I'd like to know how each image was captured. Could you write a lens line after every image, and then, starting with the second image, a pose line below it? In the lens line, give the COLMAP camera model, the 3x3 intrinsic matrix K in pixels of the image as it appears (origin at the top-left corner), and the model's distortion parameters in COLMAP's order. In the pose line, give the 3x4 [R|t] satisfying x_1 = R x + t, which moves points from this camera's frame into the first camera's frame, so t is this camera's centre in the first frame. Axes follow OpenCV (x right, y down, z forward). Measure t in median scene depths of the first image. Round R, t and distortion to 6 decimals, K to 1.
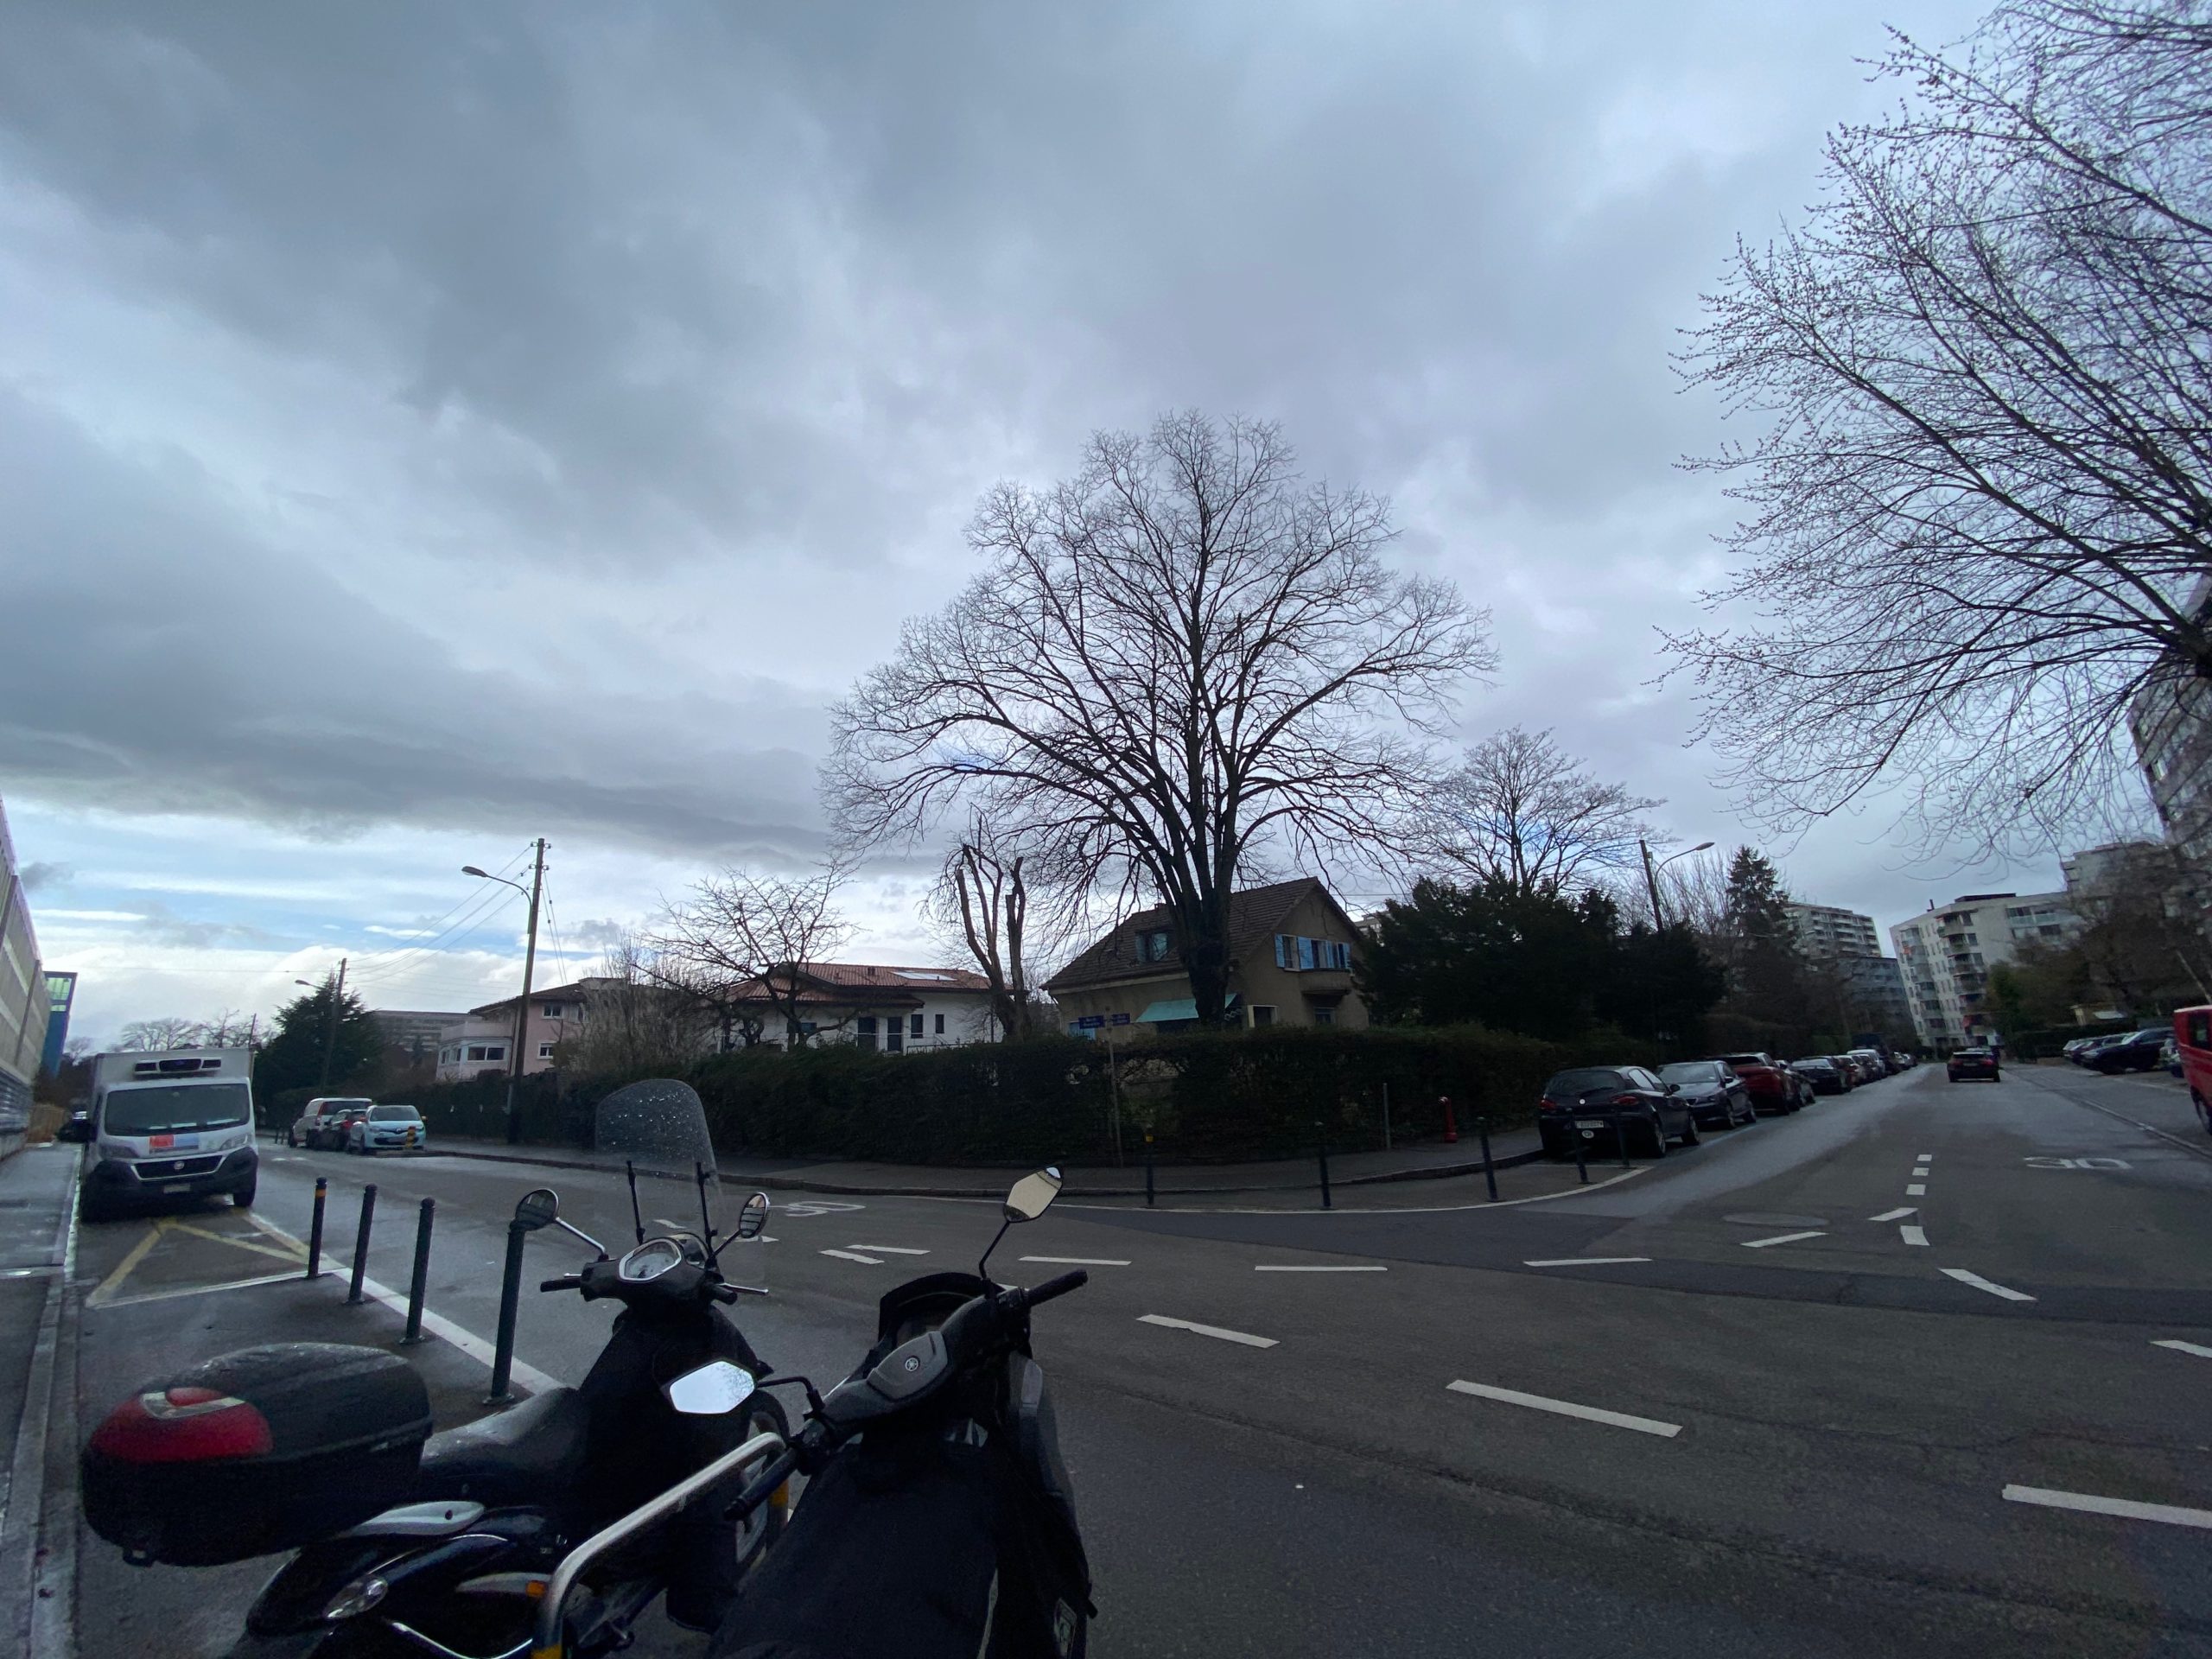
lens RADIAL K [[874.9, 0, 1106.0], [0, 874.9, 829.5], [0, 0, 1]] dist [0.042455, -0.031772]
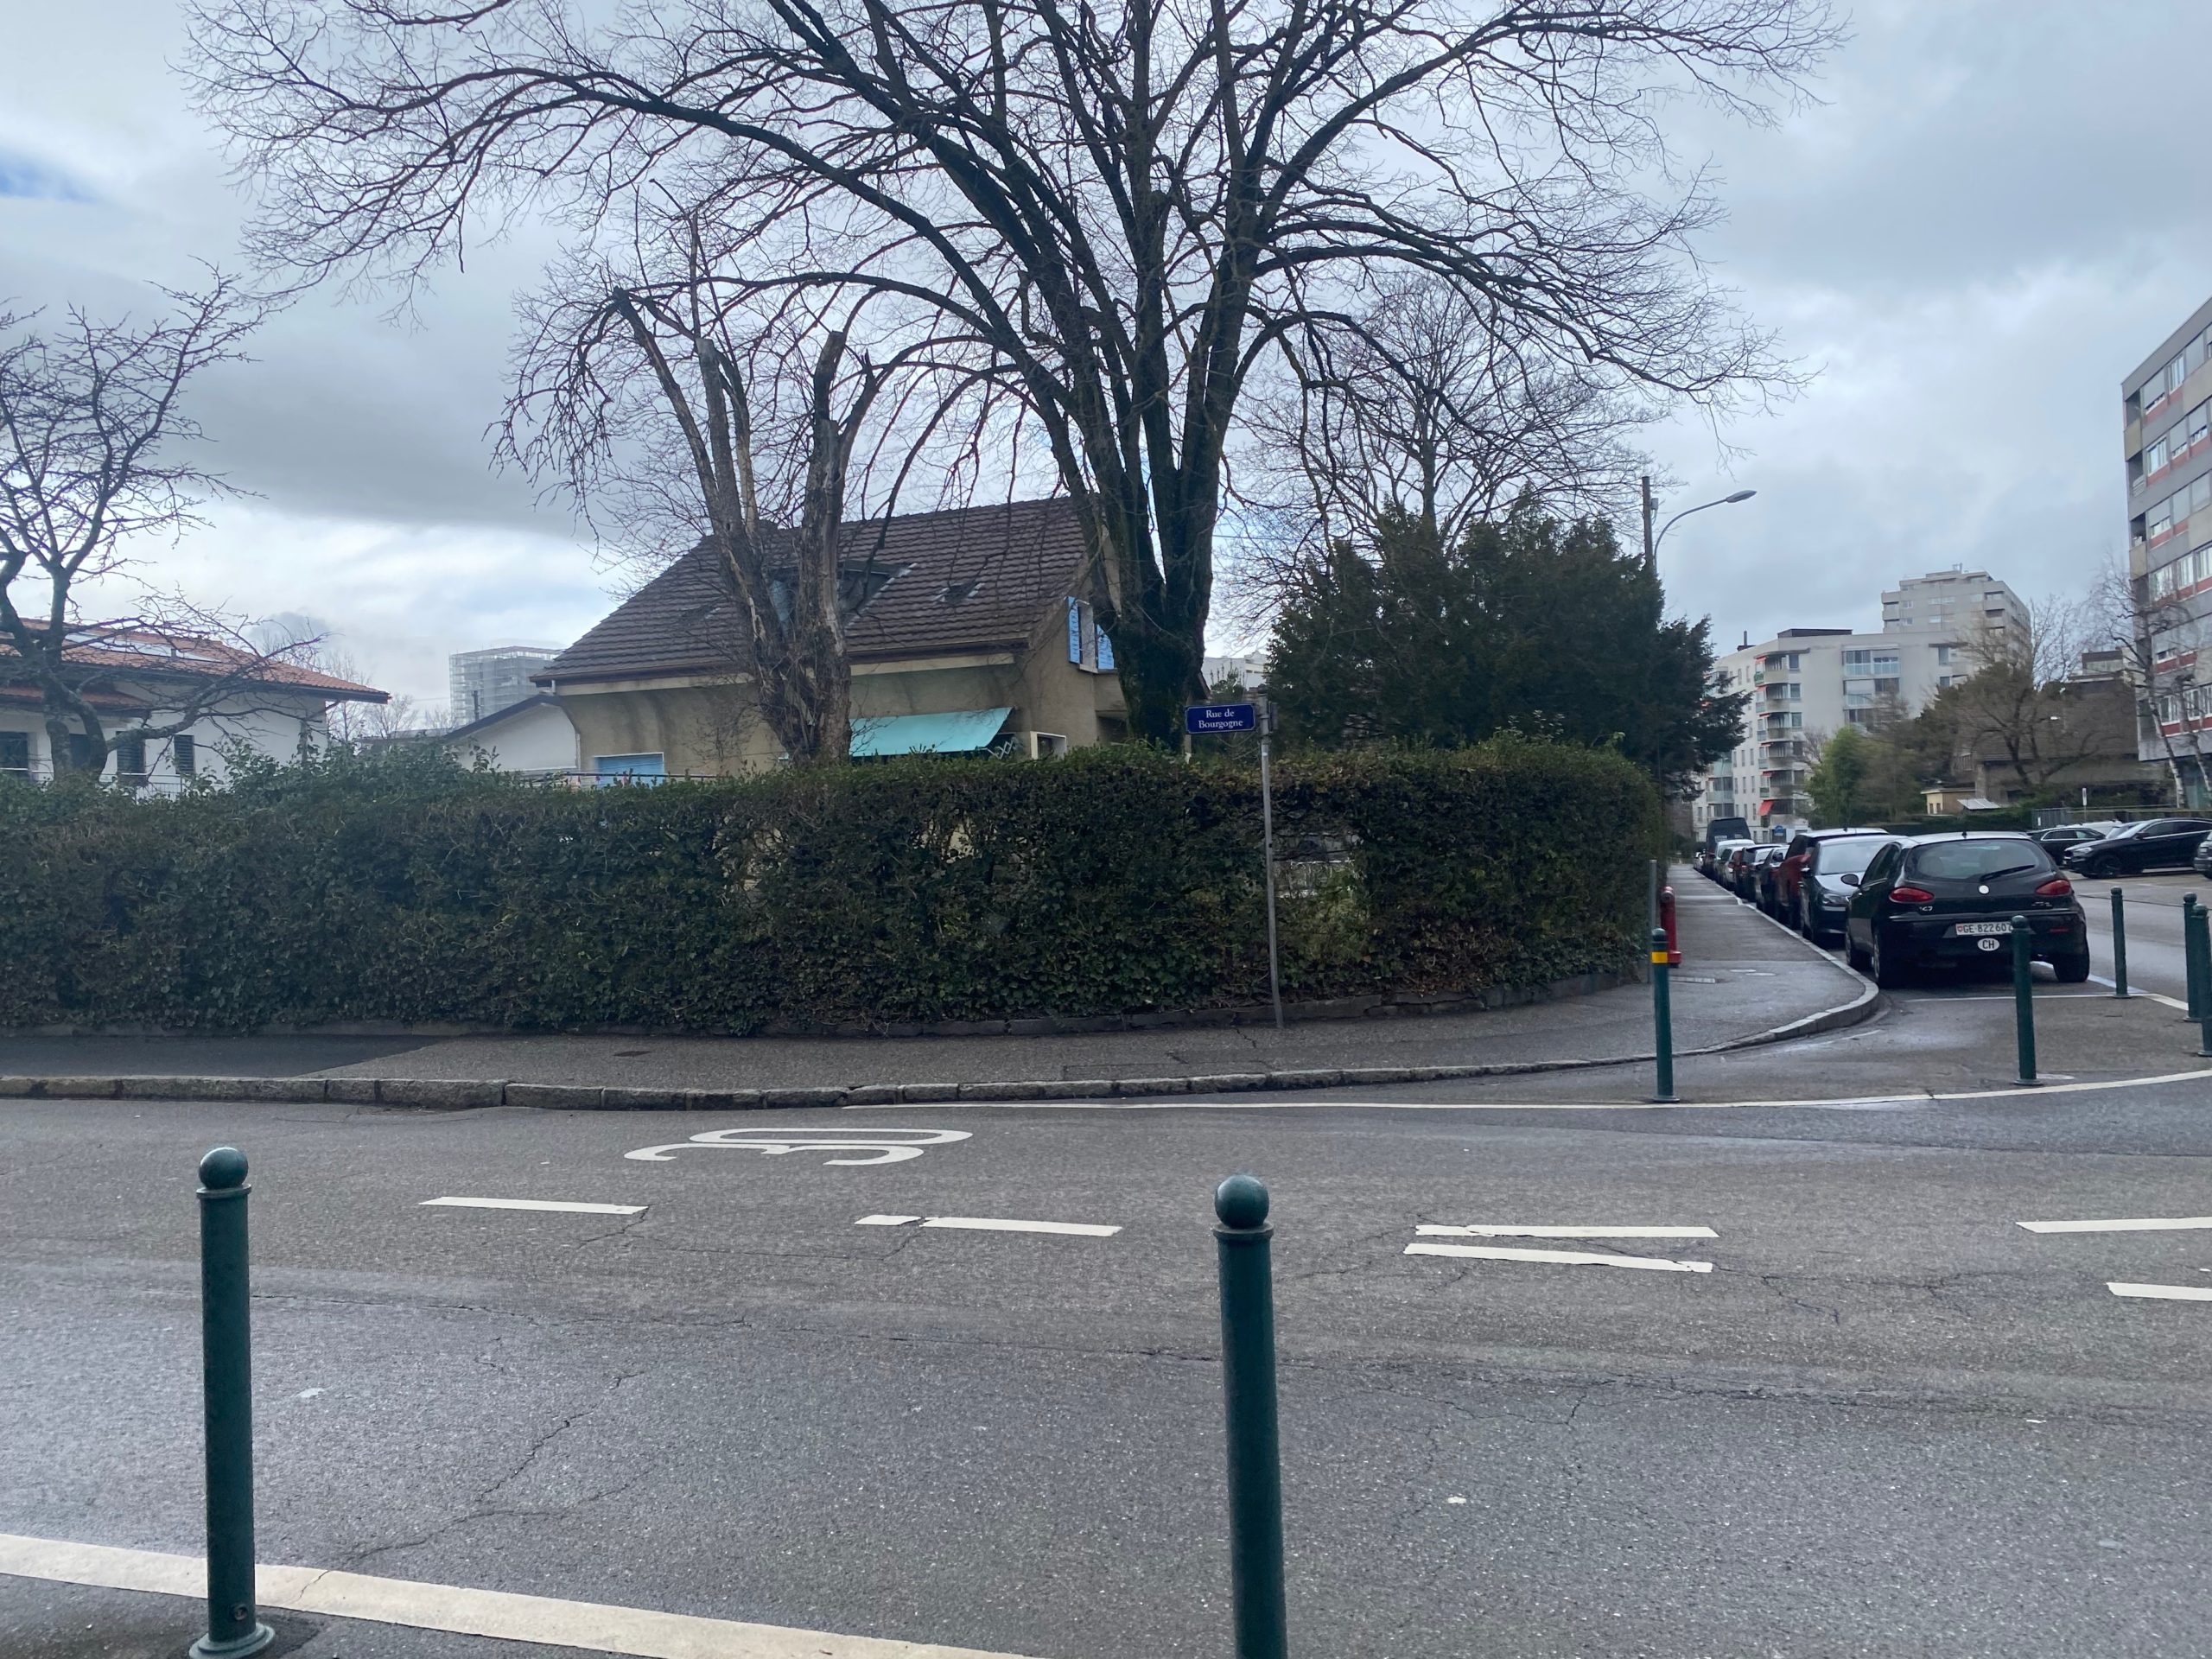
lens RADIAL K [[1677.8, 0, 1106.0], [0, 1677.8, 829.5], [0, 0, 1]] dist [-0.003728, -0.000570]
pose [[0.917087, 0.016433, 0.398349, -0.103015], [-0.110871, 0.970251, 0.215222, 0.026585], [-0.382962, -0.241543, 0.891626, 0.070167]]
